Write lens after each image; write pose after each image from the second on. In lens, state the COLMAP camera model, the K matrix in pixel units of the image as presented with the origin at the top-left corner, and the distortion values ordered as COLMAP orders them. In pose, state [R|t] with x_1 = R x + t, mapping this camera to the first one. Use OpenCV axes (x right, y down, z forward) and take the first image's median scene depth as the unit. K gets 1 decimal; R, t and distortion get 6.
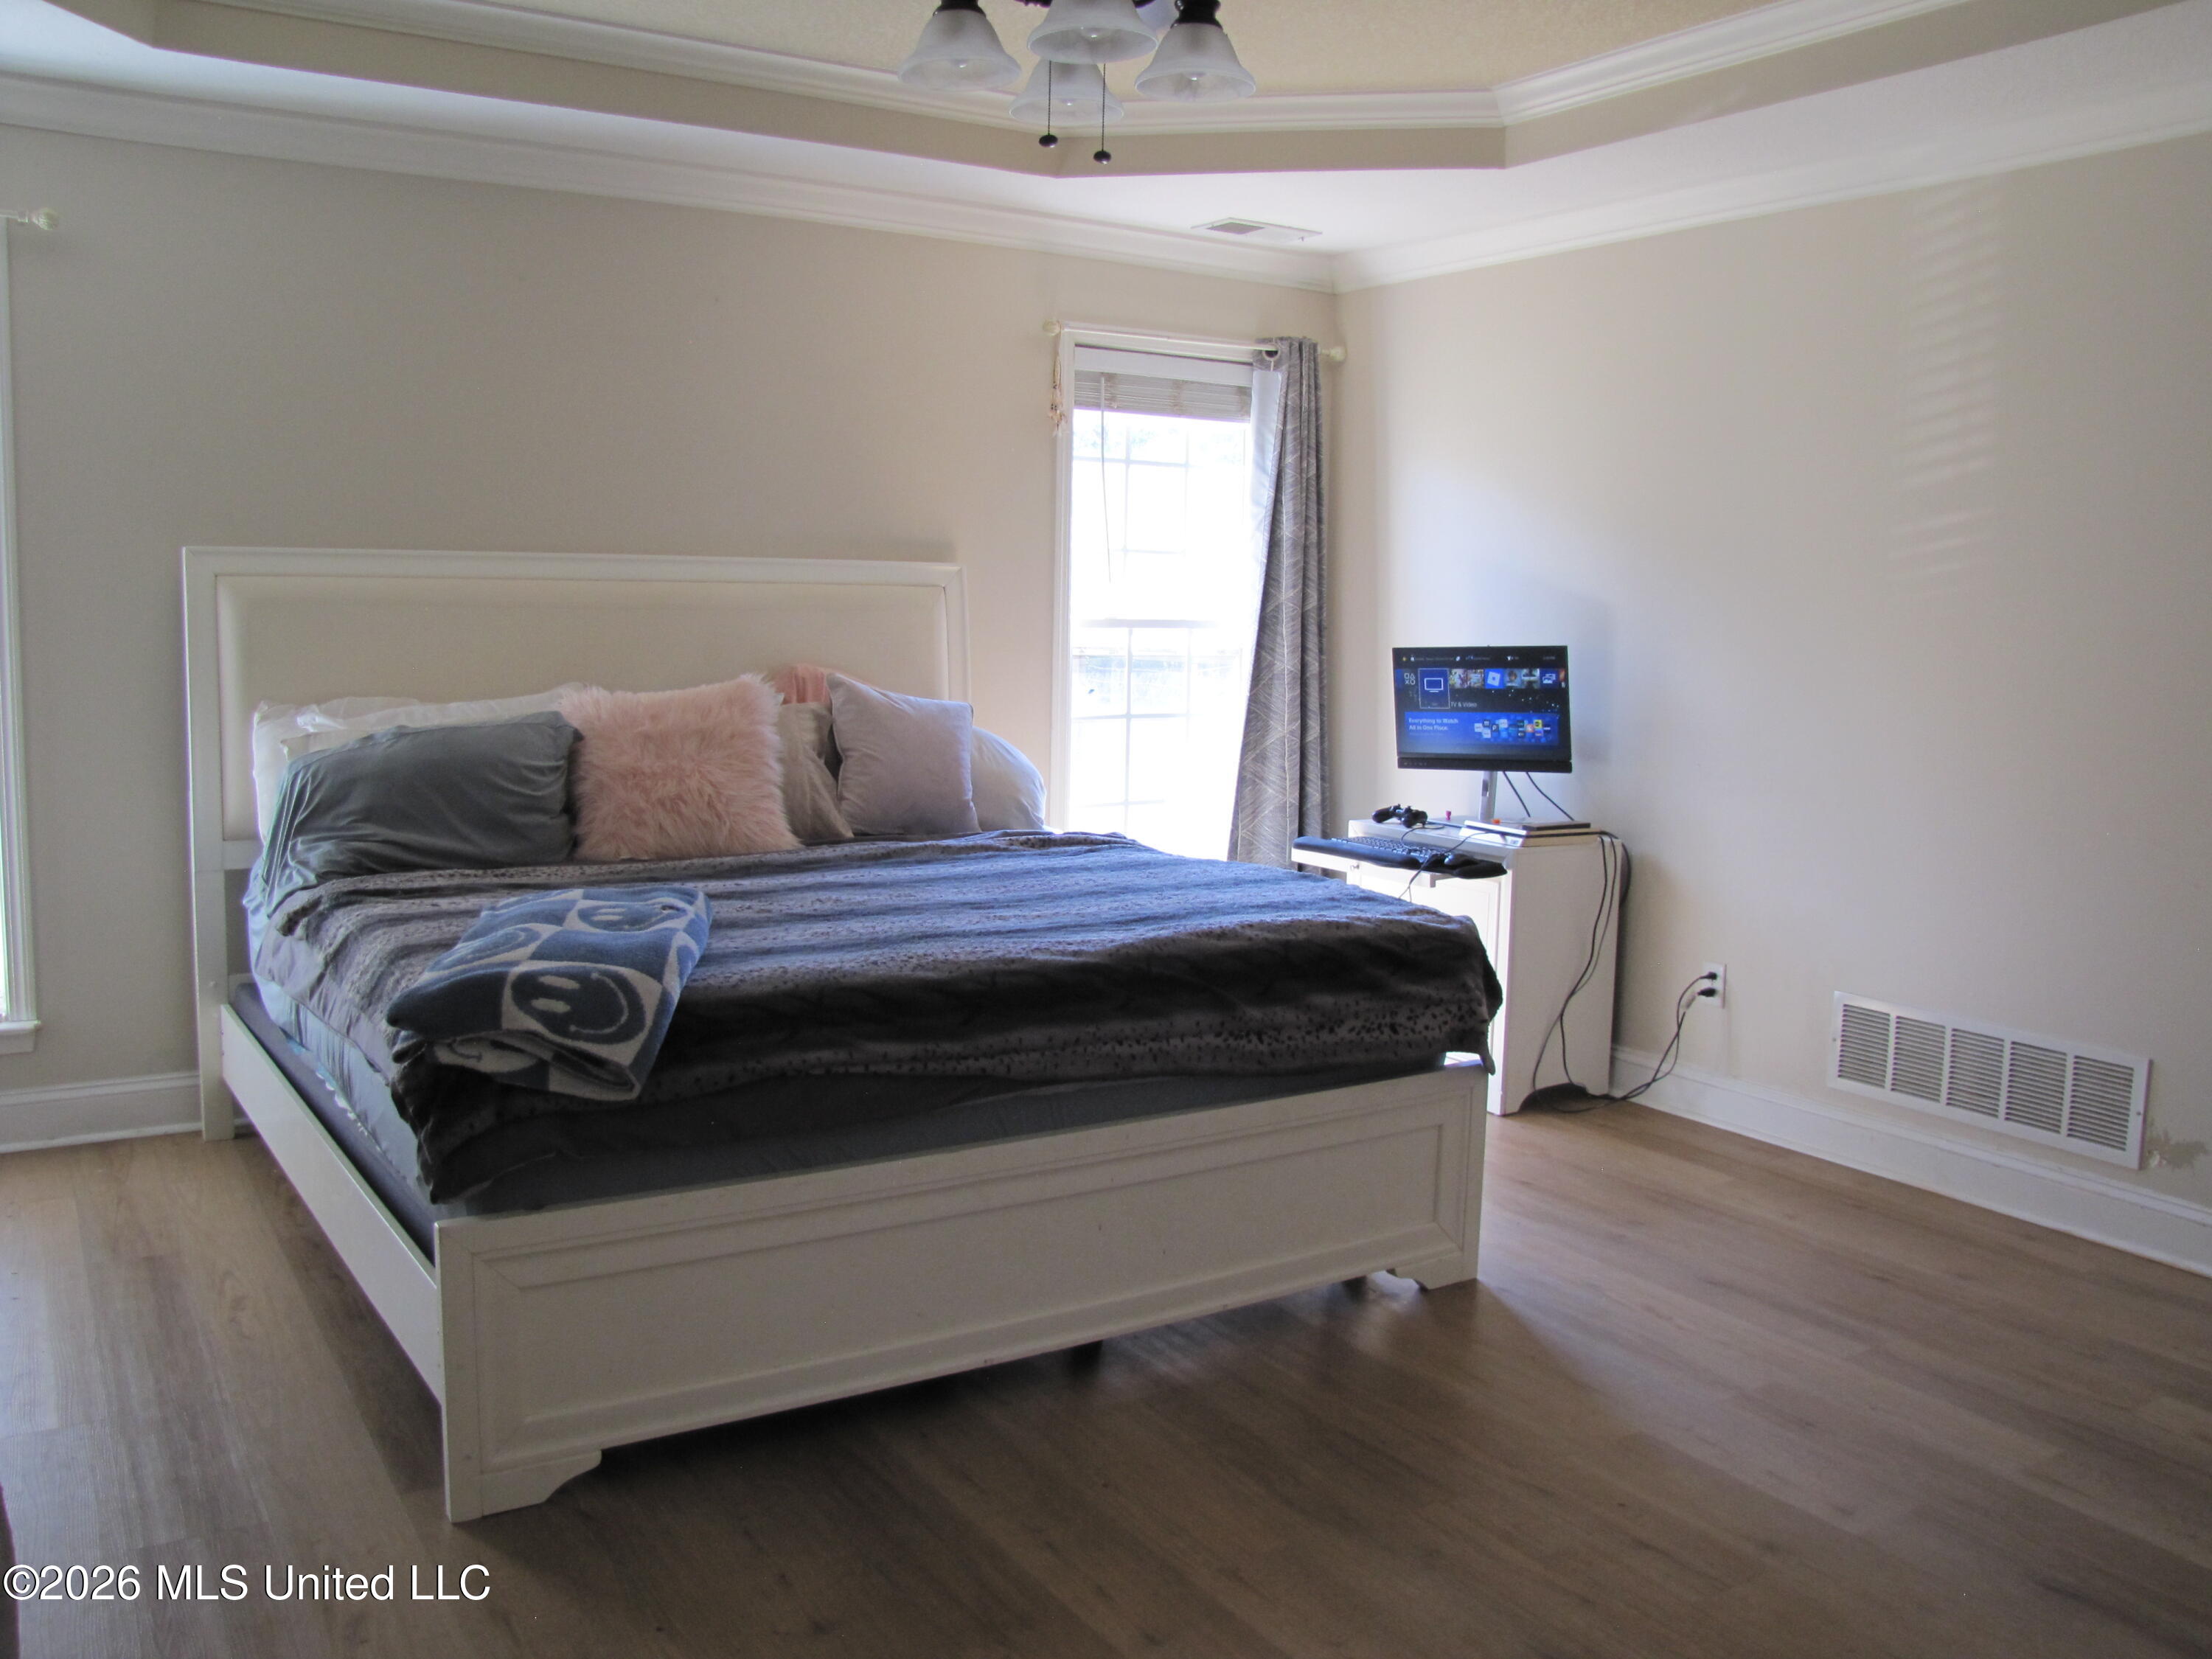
lens RADIAL K [[1838.6, 0, 1108.7], [0, 1838.6, 796.6], [0, 0, 1]] dist [-0.112336, 0.007371]
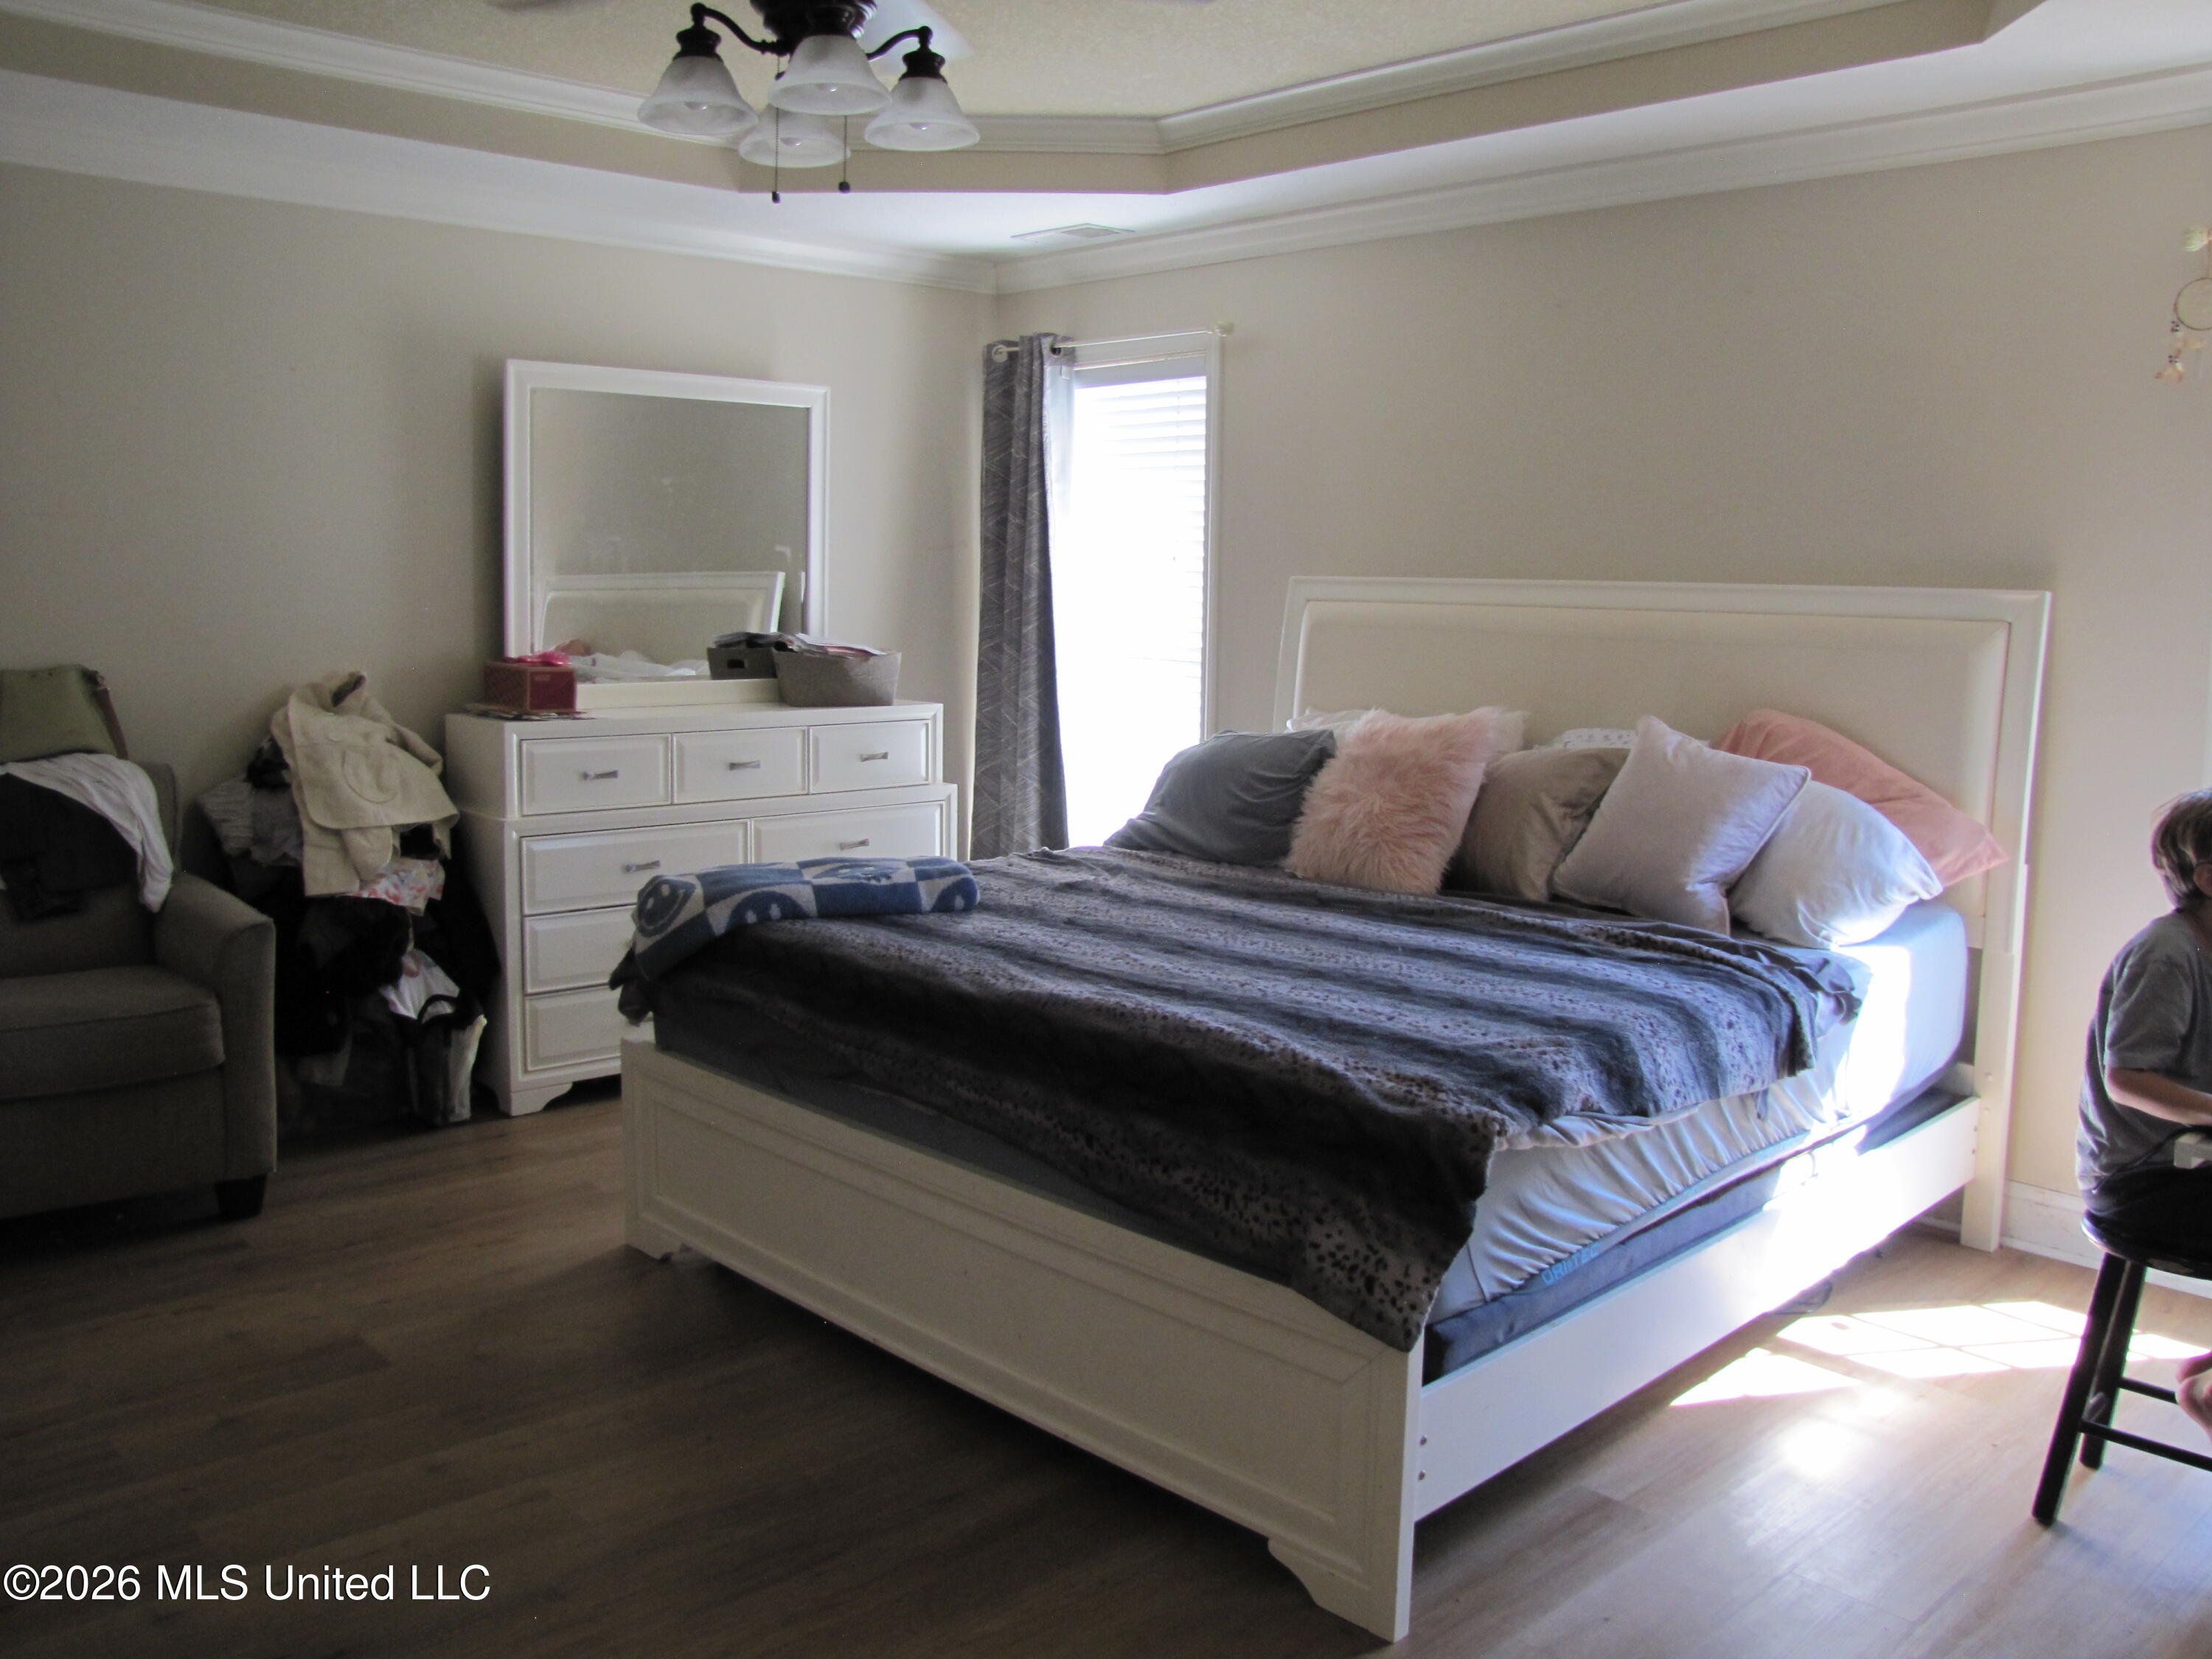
lens RADIAL K [[1830.6, 0, 1096.7], [0, 1830.6, 767.8], [0, 0, 1]] dist [-0.179498, 0.161068]
pose [[0.193777, 0.077311, -0.977995, 0.871285], [-0.118221, 0.991466, 0.054952, -0.082374], [0.973896, 0.104971, 0.201264, 0.809253]]
